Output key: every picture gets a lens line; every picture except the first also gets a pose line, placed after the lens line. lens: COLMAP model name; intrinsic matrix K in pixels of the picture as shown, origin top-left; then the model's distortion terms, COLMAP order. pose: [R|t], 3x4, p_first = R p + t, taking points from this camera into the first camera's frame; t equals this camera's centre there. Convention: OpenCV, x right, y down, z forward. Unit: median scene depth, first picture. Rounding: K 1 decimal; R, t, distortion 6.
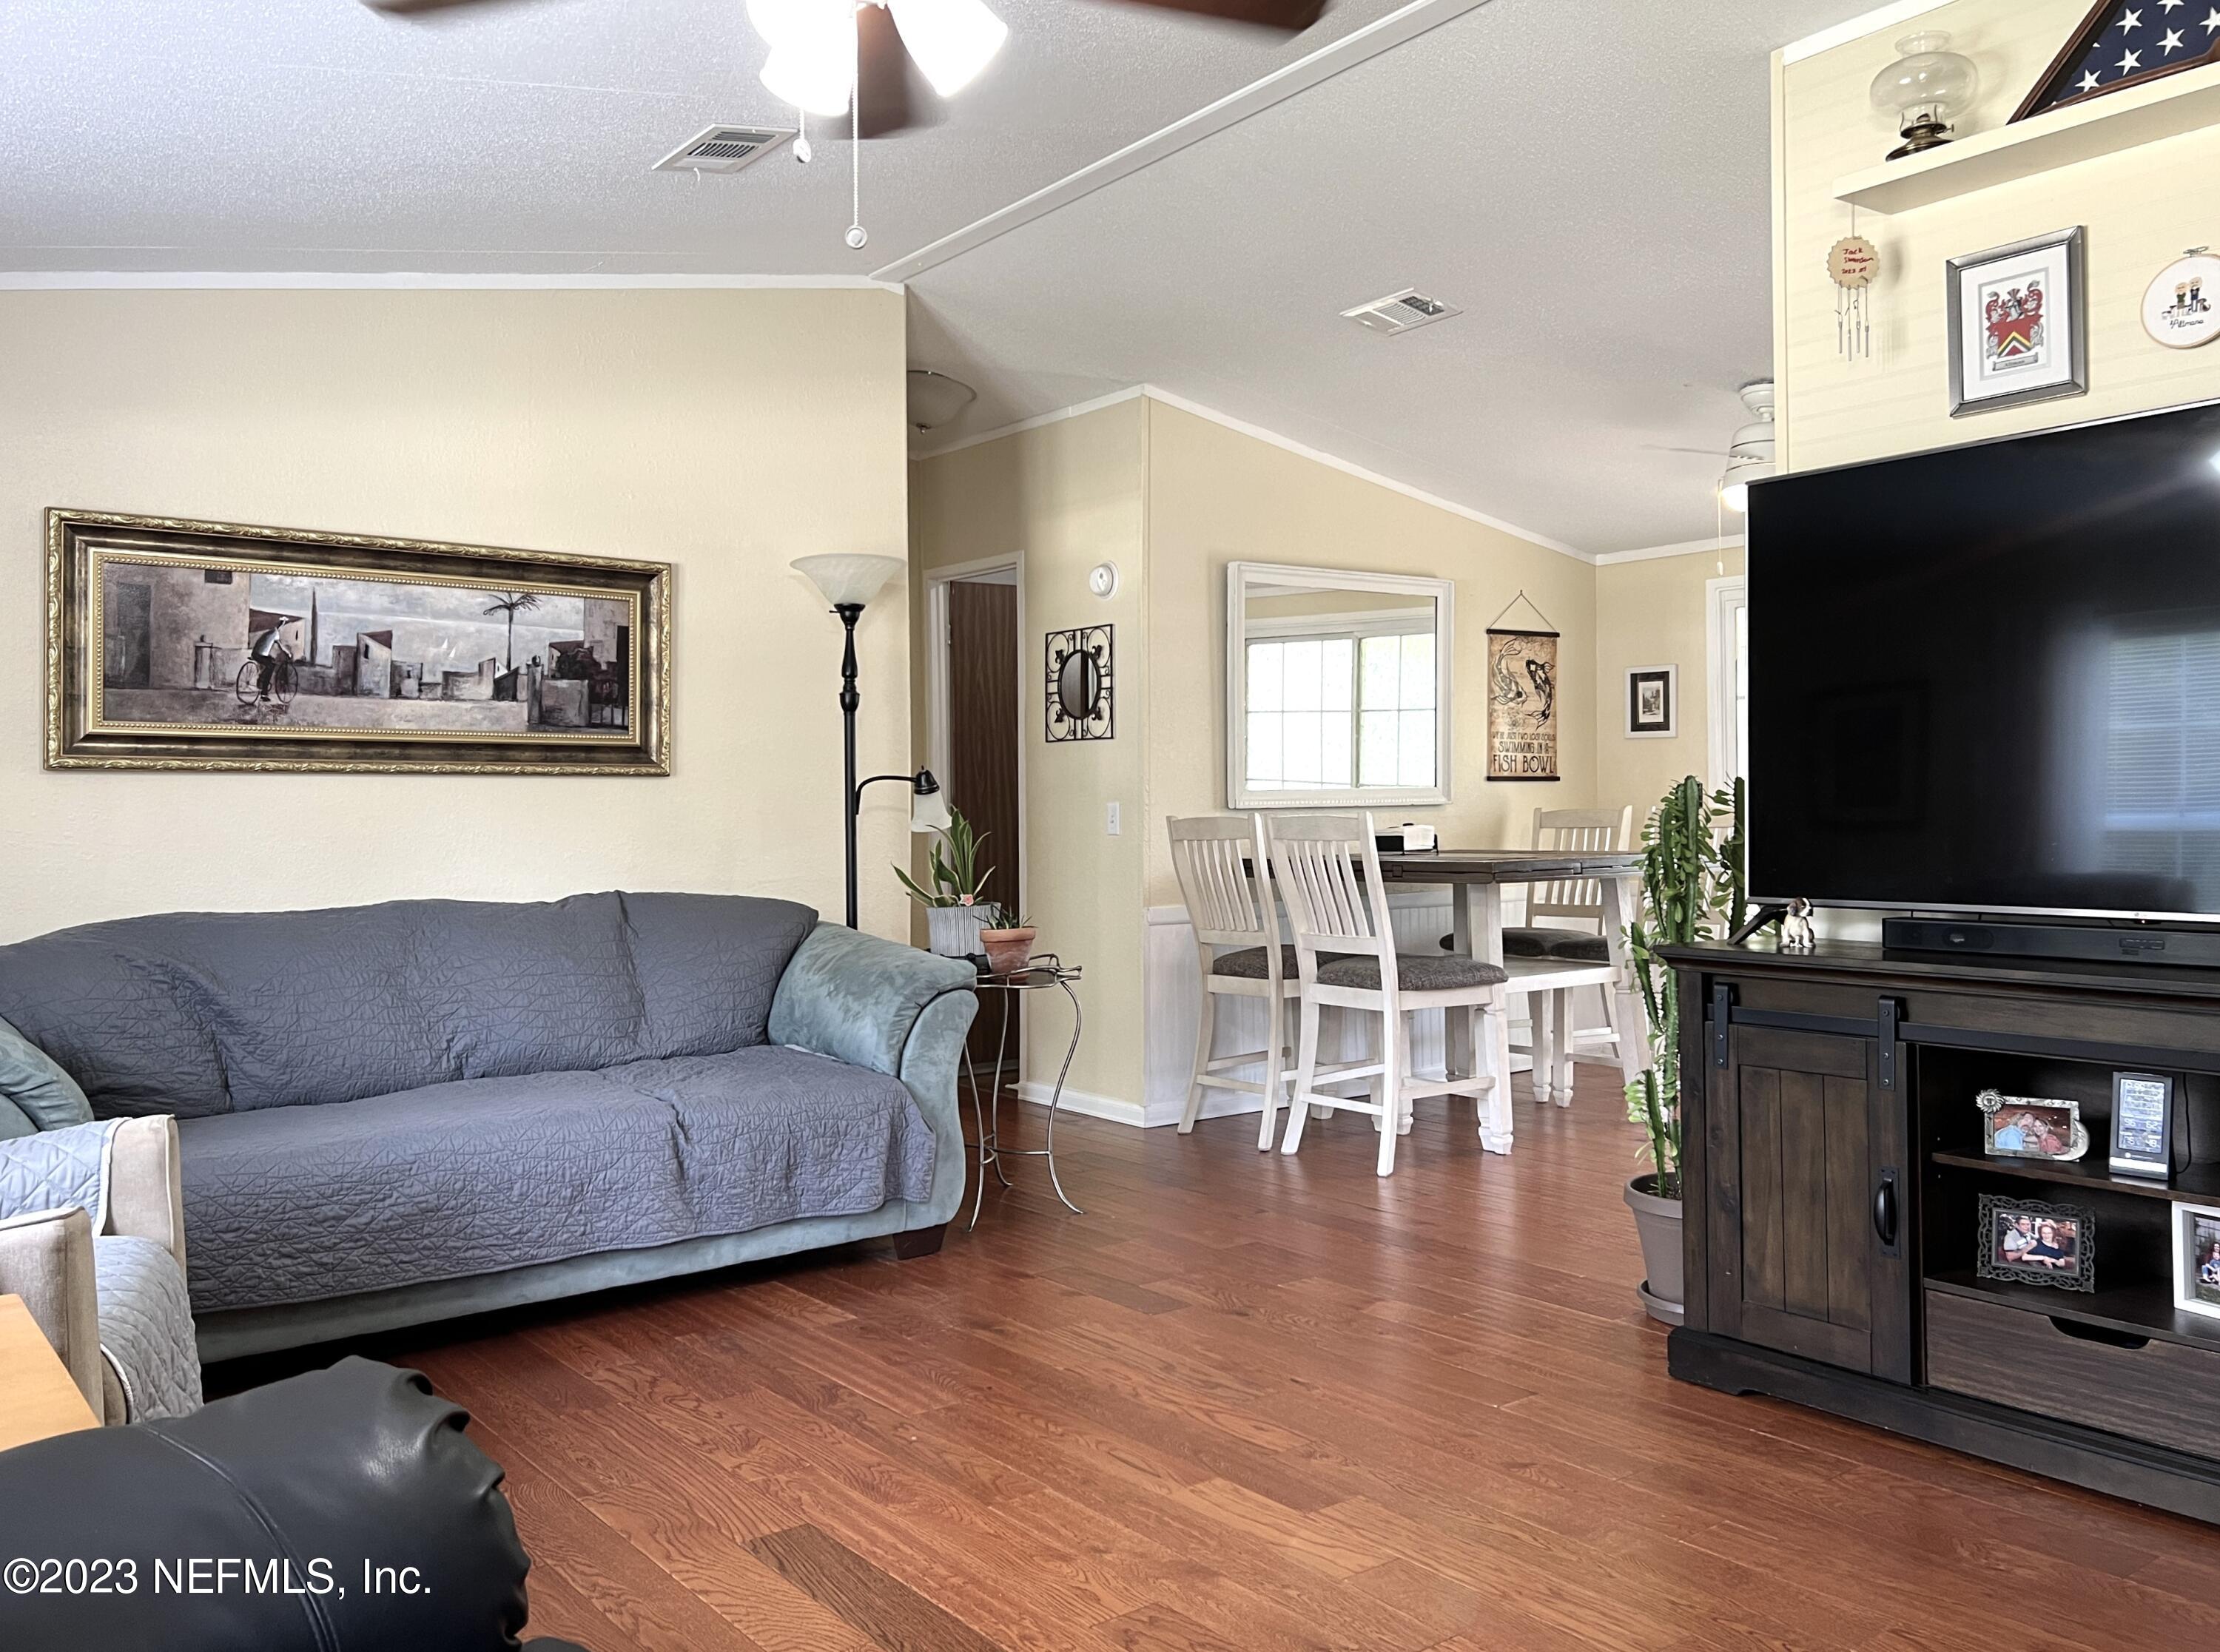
lens RADIAL K [[1704.8, 0, 1111.2], [0, 1704.8, 818.7], [0, 0, 1]] dist [0.000242, -0.000019]
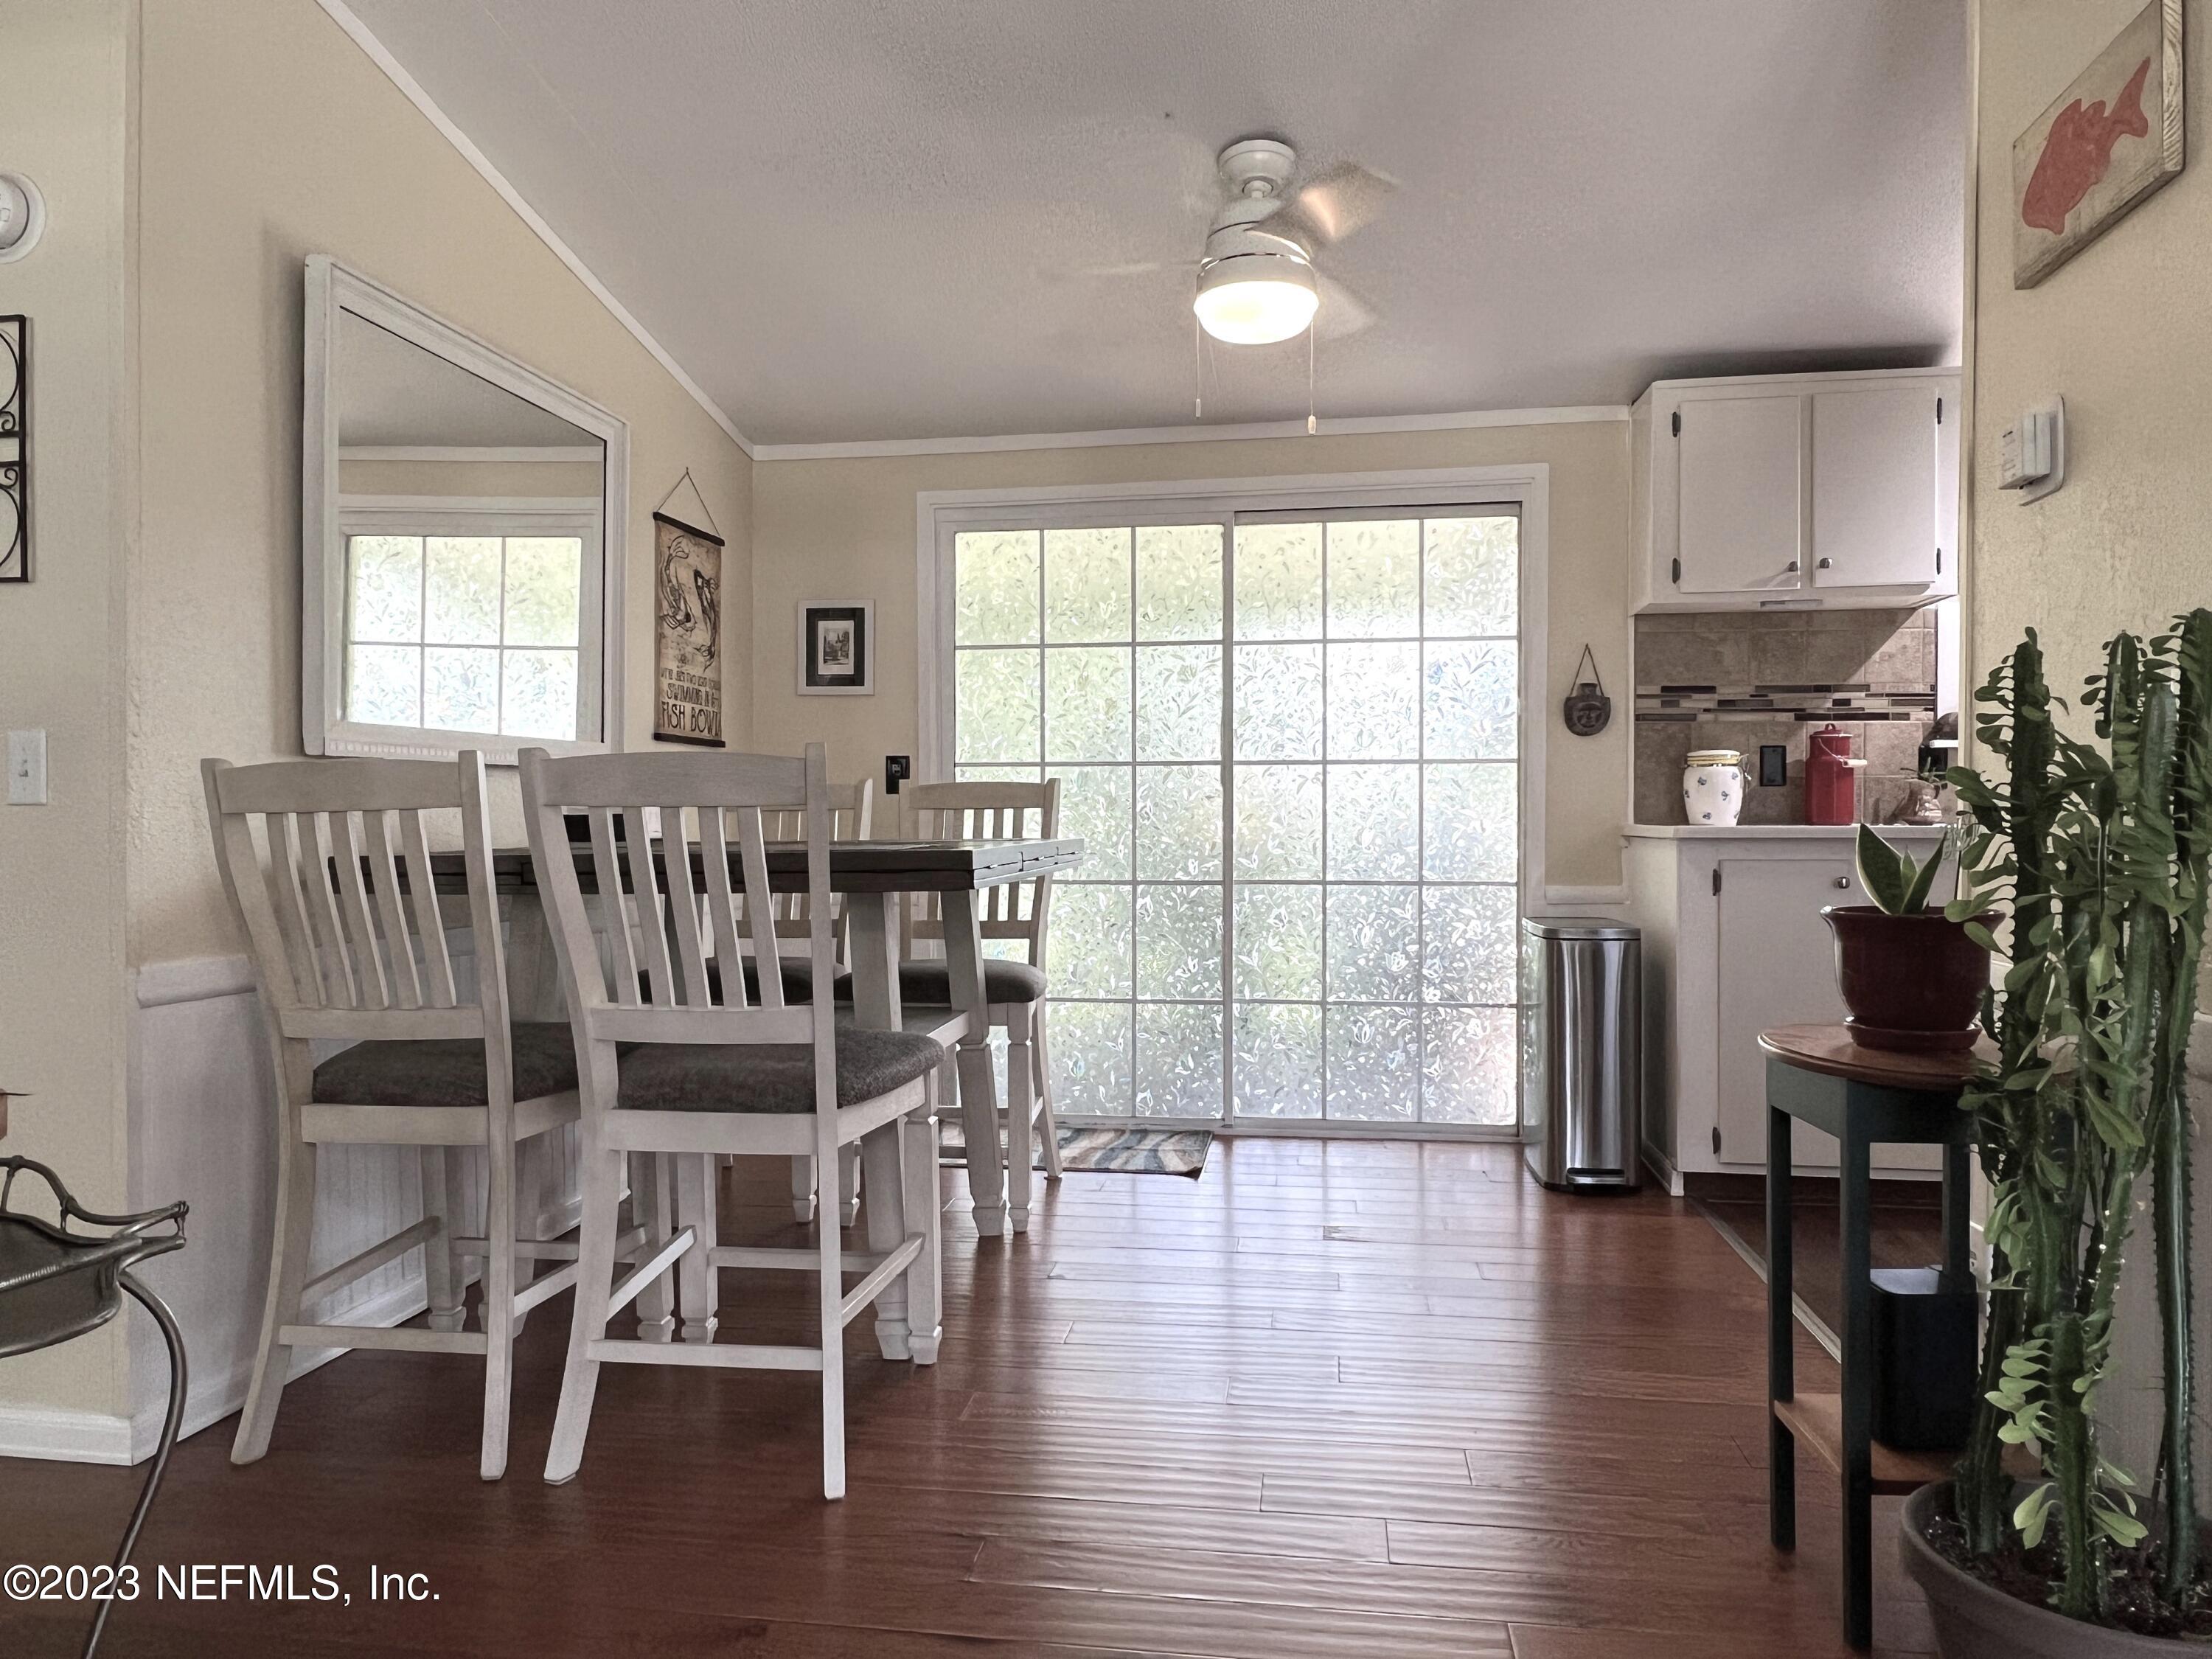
lens RADIAL K [[1485.5, 0, 1110.1], [0, 1485.5, 835.9], [0, 0, 1]] dist [-0.001500, -0.003236]
pose [[0.725074, -0.001471, 0.688669, -0.050441], [0.001387, 0.999999, 0.000676, 0.015209], [-0.688669, 0.000465, 0.725076, 0.455959]]
